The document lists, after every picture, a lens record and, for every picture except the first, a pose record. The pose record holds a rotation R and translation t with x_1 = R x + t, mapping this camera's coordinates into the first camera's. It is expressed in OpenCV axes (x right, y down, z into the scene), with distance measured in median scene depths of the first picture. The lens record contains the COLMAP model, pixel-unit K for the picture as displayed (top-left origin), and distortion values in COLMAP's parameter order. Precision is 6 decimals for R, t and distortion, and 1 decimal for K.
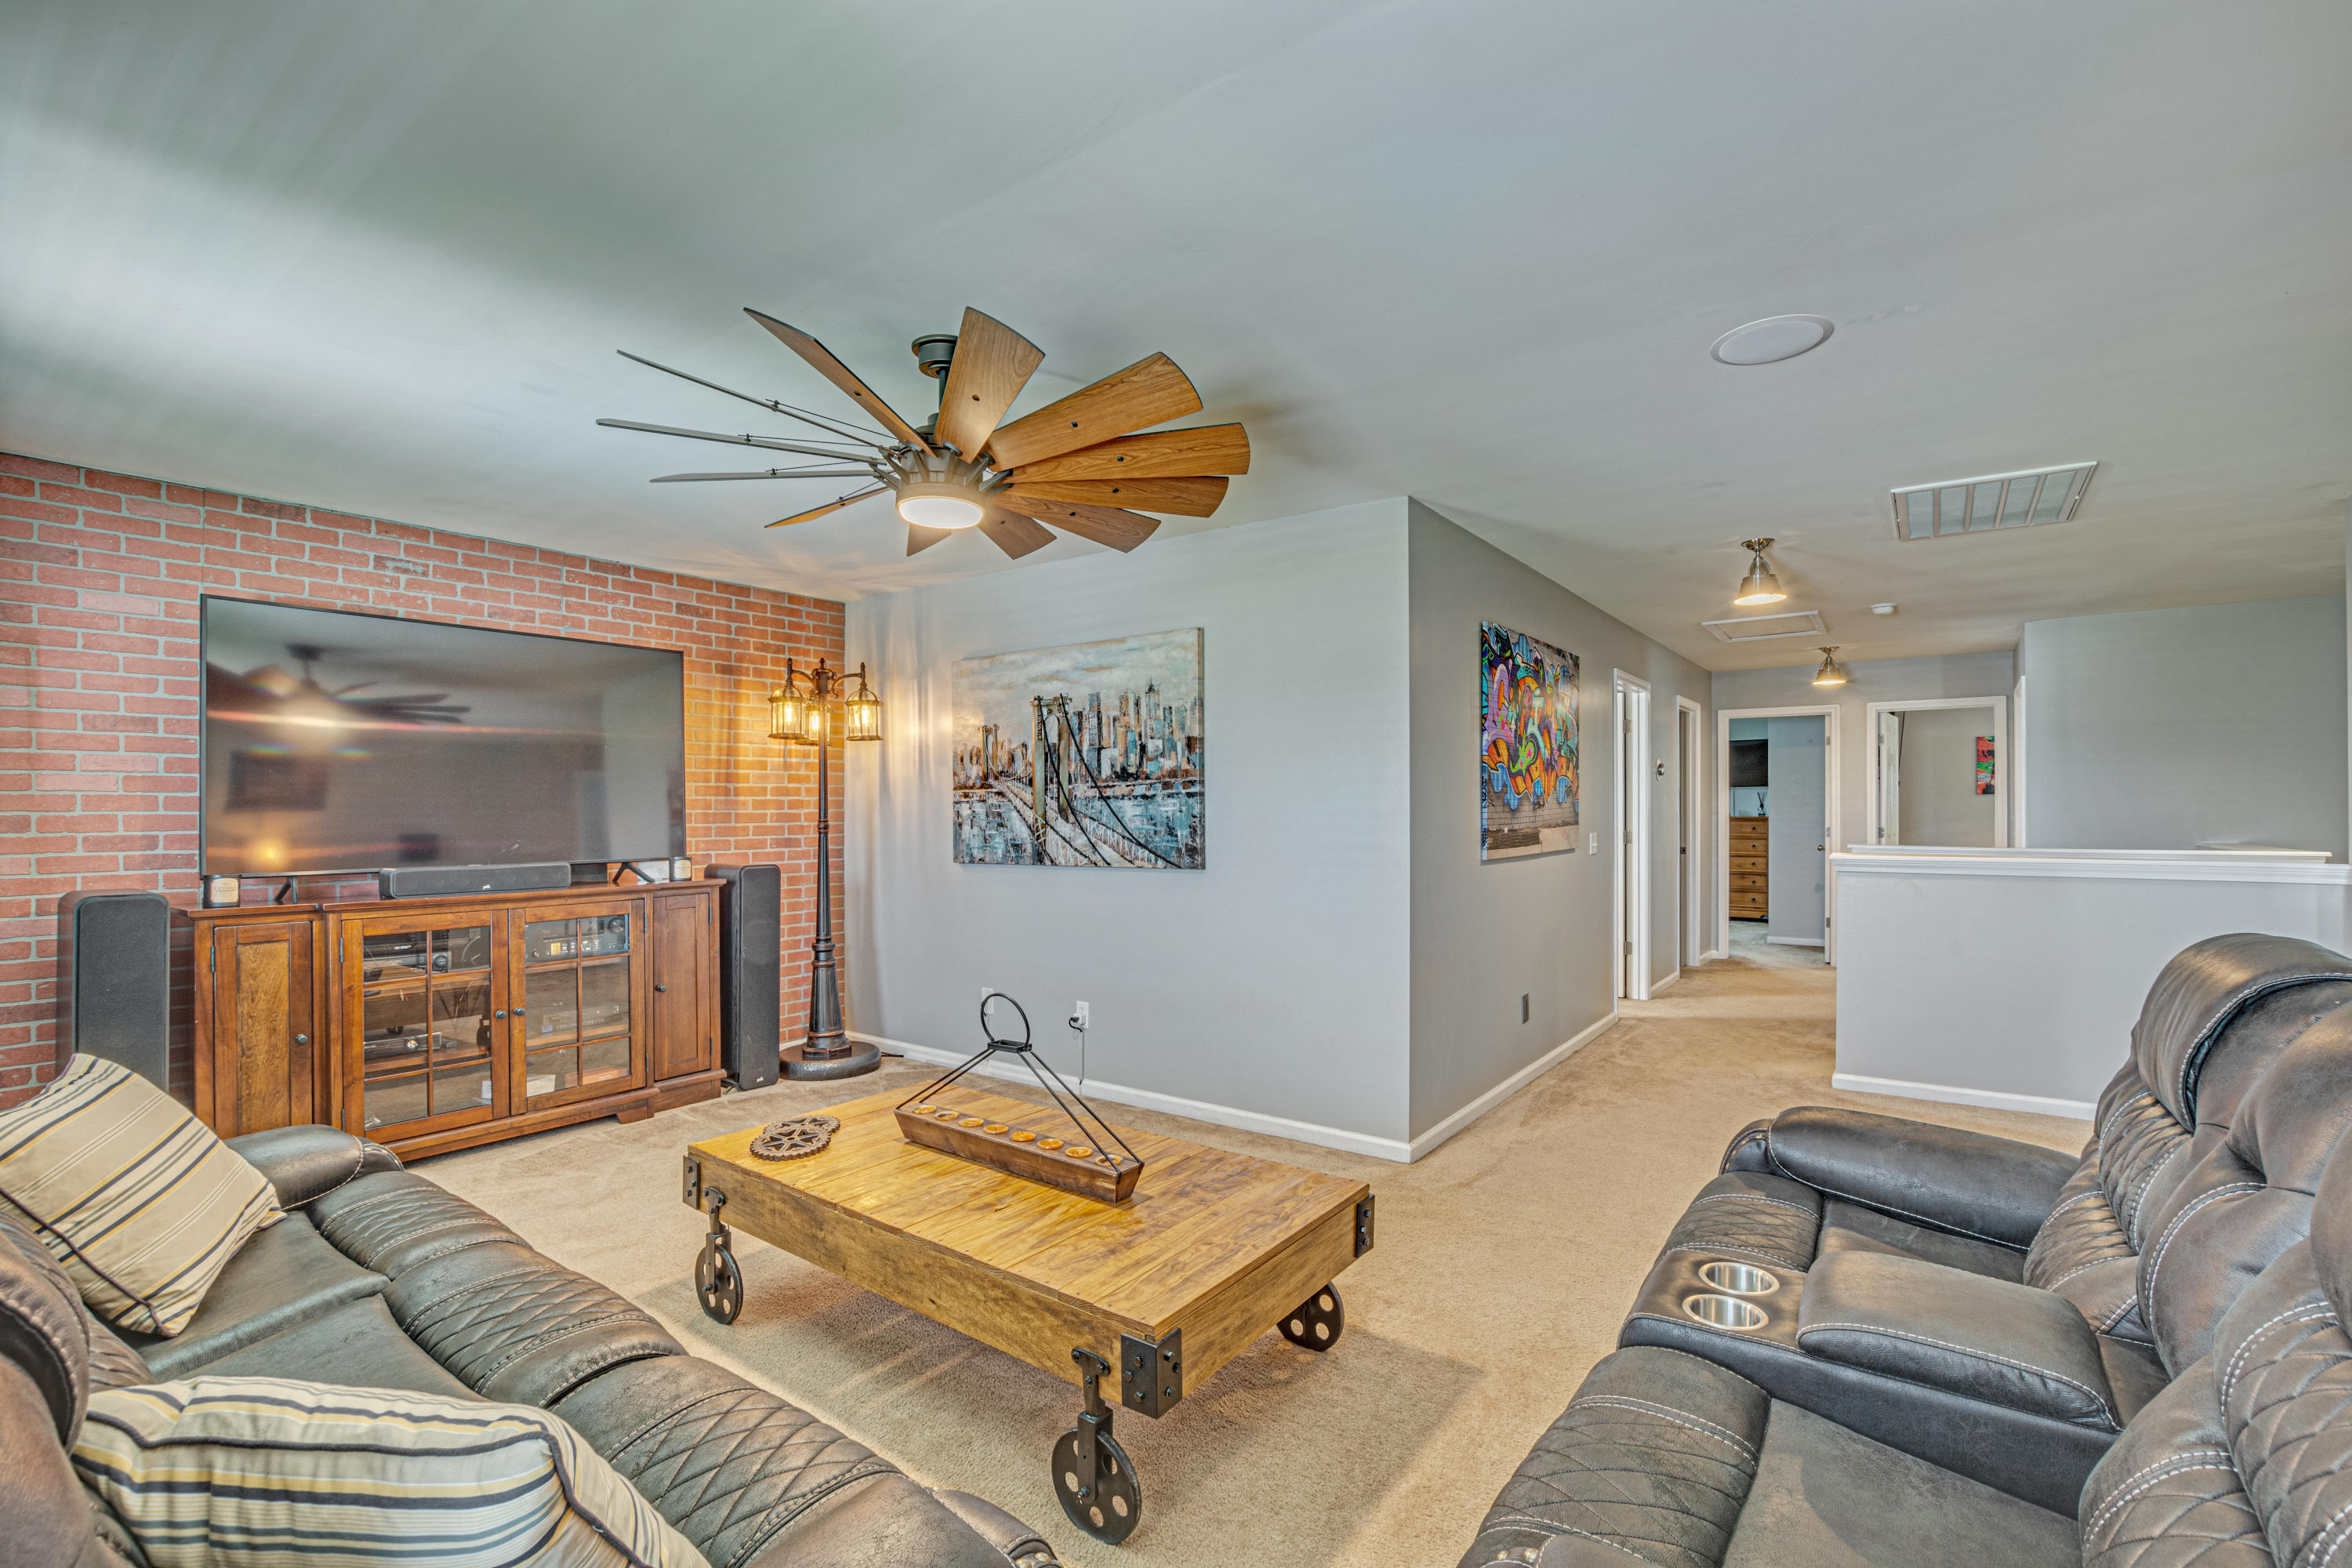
lens RADIAL K [[1045.5, 0, 1176.5], [0, 1045.5, 809.9], [0, 0, 1]] dist [-0.000687, 0.000162]
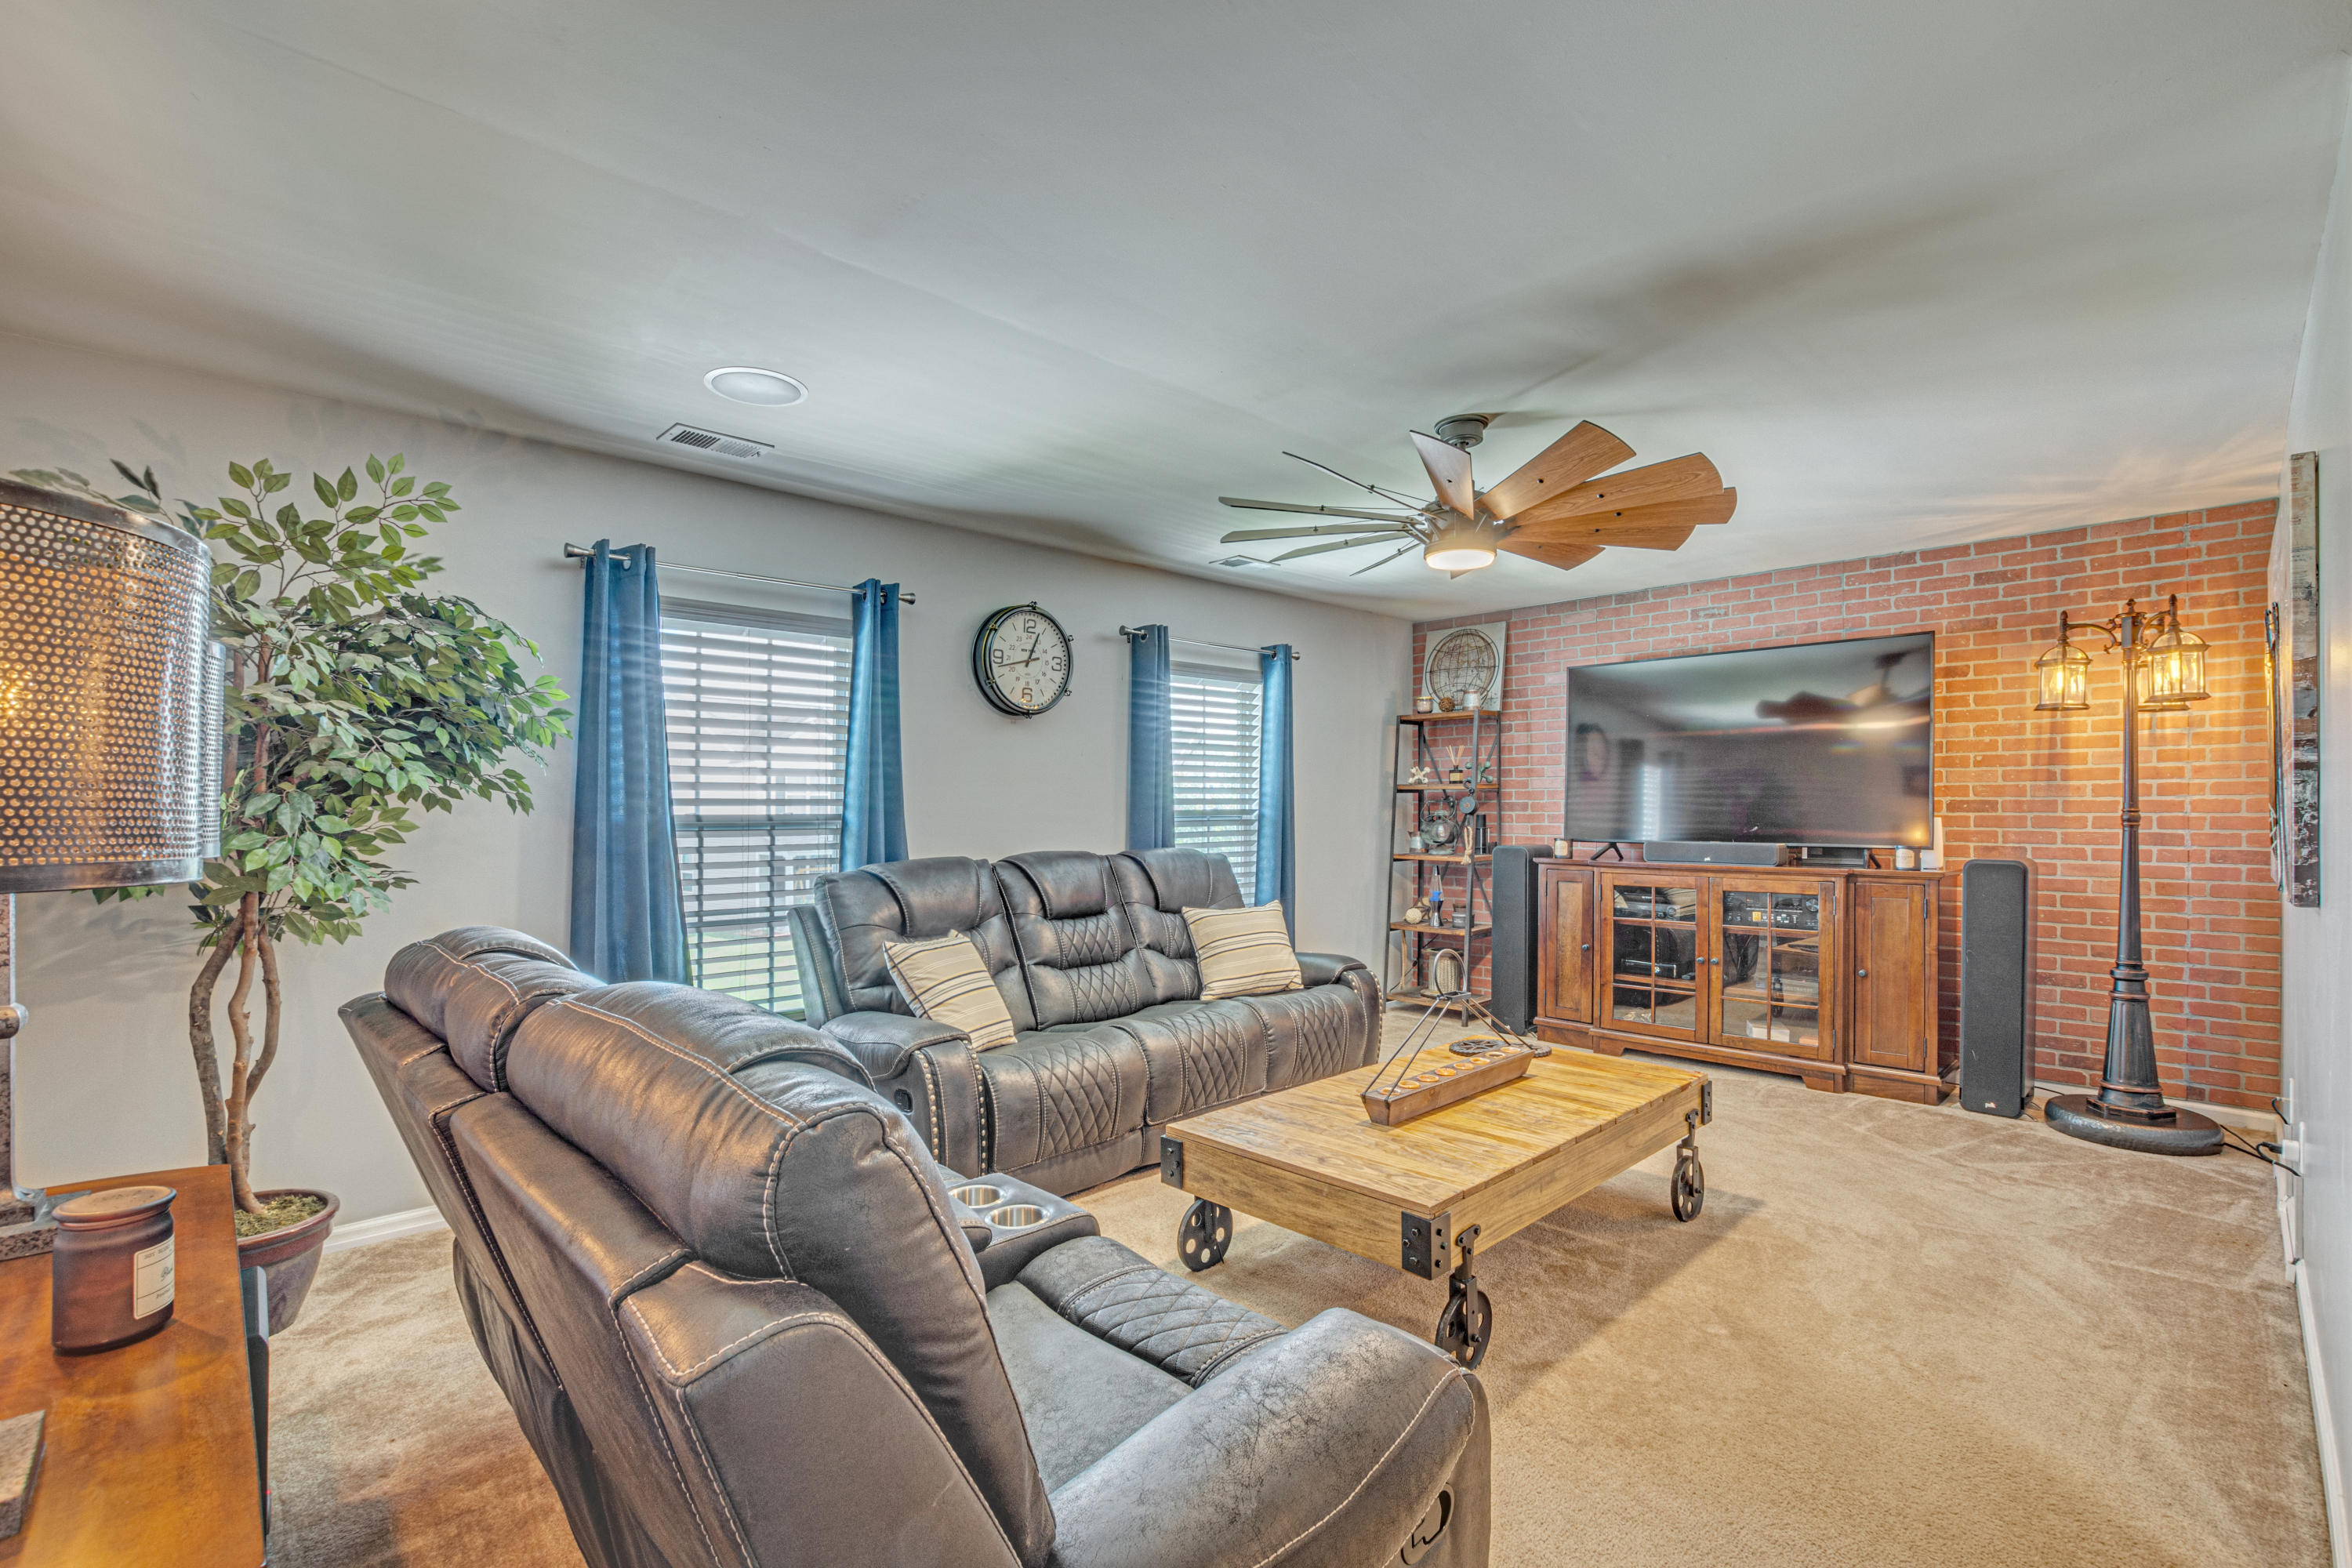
lens RADIAL K [[1053.5, 0, 1179.4], [0, 1053.5, 791.6], [0, 0, 1]] dist [-0.004256, -0.000015]
pose [[-0.154615, -0.006982, -0.987950, 0.516041], [0.002674, 0.999968, -0.007485, 0.000129], [0.987971, -0.003799, -0.154592, 0.418818]]
